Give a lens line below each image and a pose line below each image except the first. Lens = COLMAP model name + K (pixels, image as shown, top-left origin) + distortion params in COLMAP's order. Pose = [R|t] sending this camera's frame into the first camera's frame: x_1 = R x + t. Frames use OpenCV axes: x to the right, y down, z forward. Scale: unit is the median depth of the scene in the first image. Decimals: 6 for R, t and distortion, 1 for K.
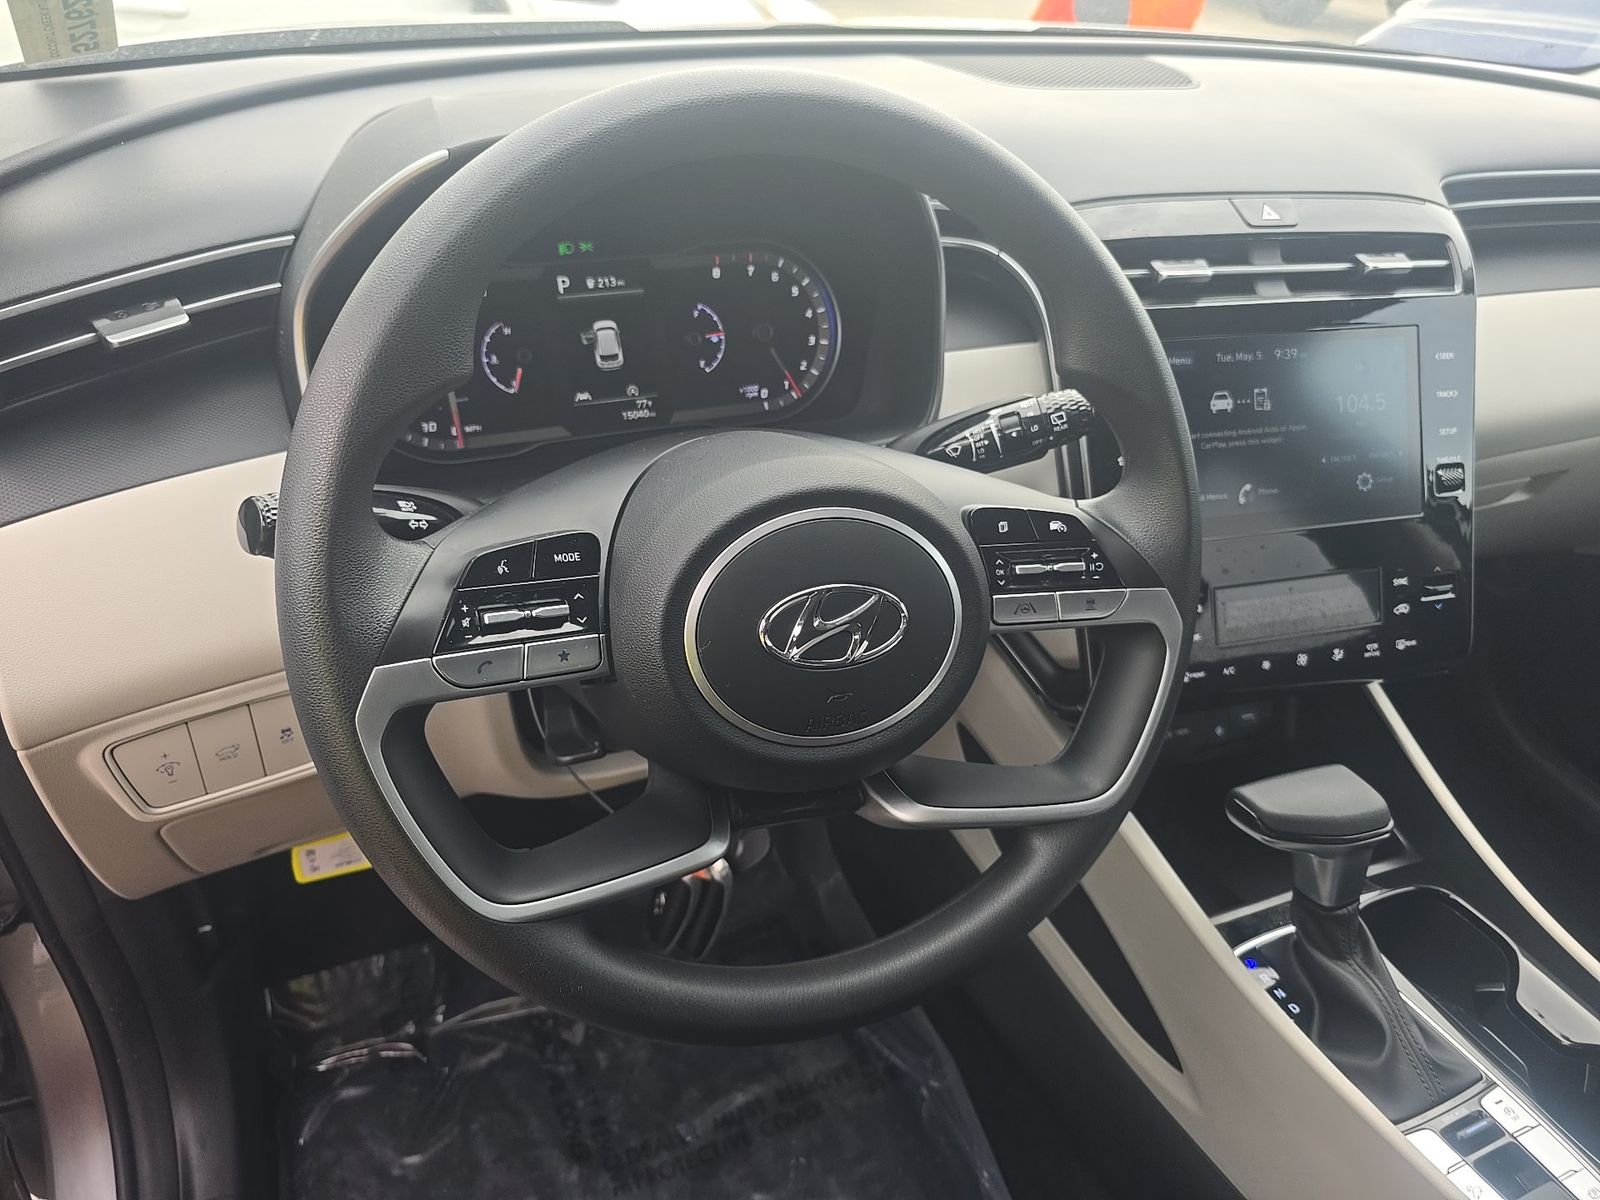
lens RADIAL K [[1063.5, 0, 812.0], [0, 1063.5, 592.3], [0, 0, 1]] dist [0.008062, -0.006306]
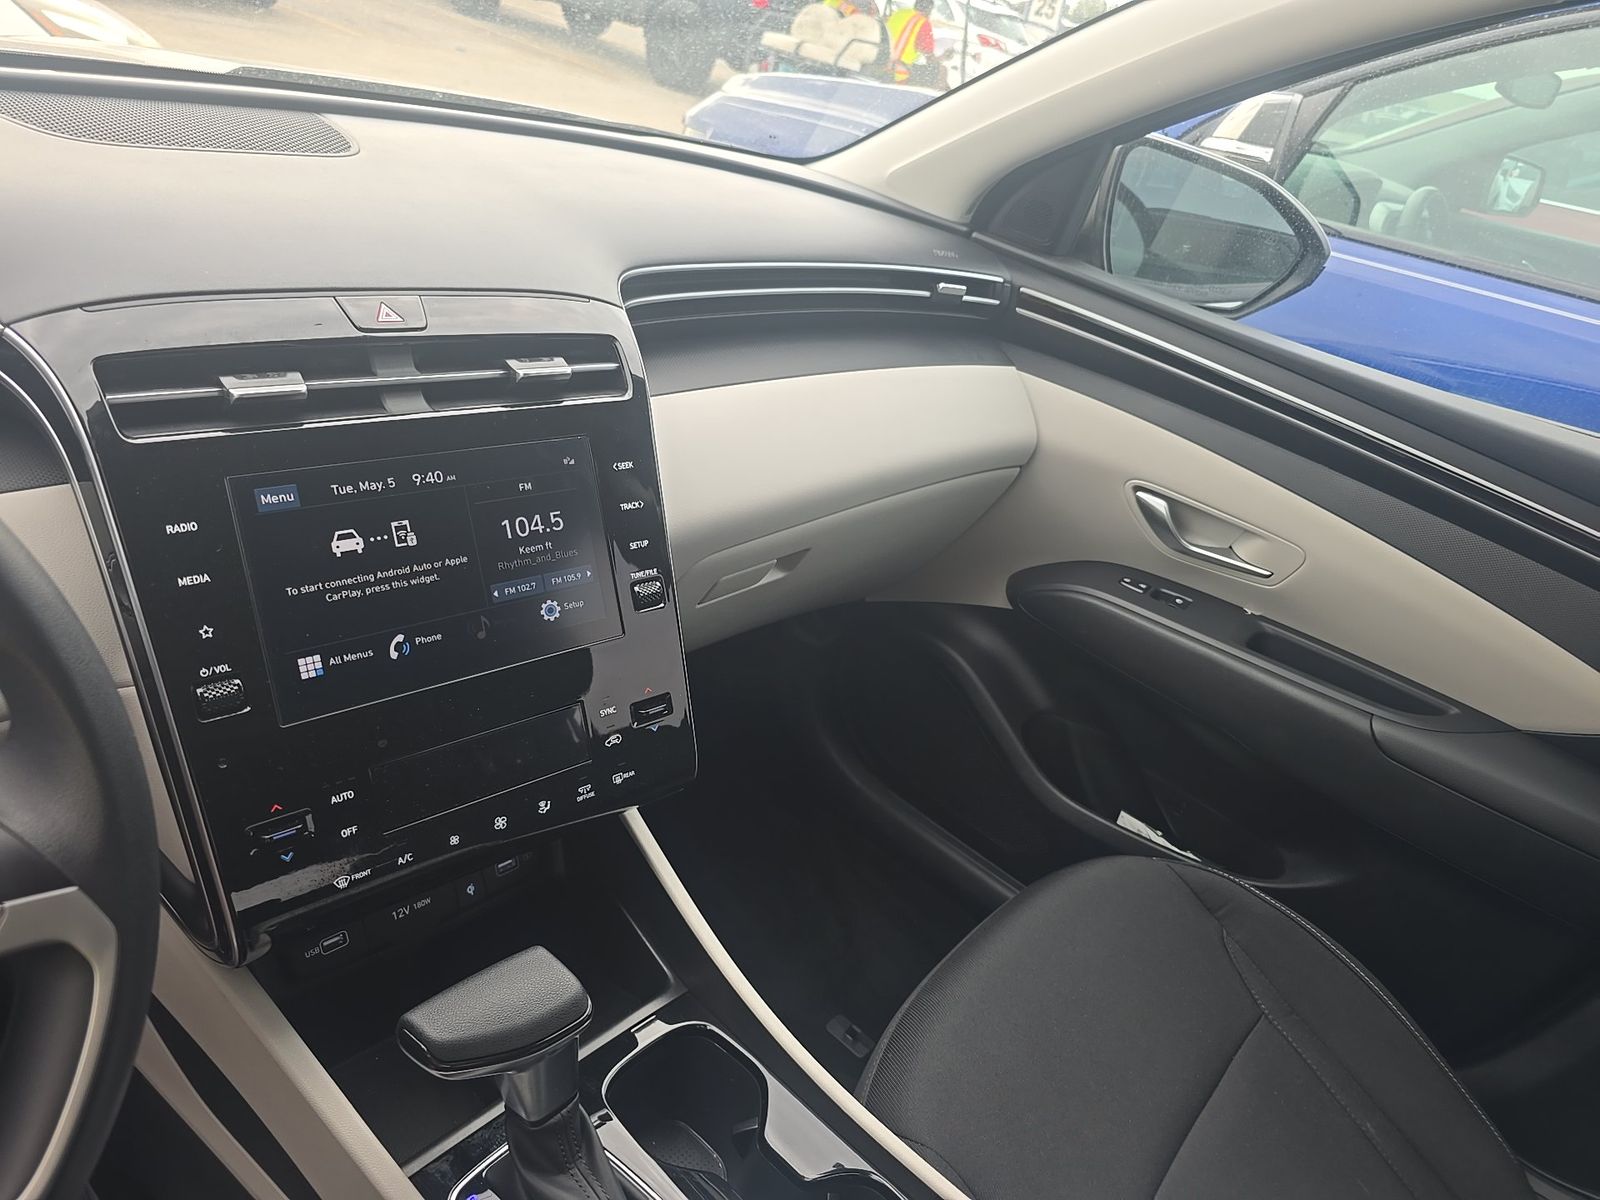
lens RADIAL K [[1063.5, 0, 786.2], [0, 1063.5, 598.5], [0, 0, 1]] dist [0.008062, -0.006306]
pose [[0.893944, -0.105105, 0.435679, 0.316325], [0.116637, 0.993175, 0.000277, -0.093685], [-0.432735, 0.050569, 0.900102, 0.110584]]
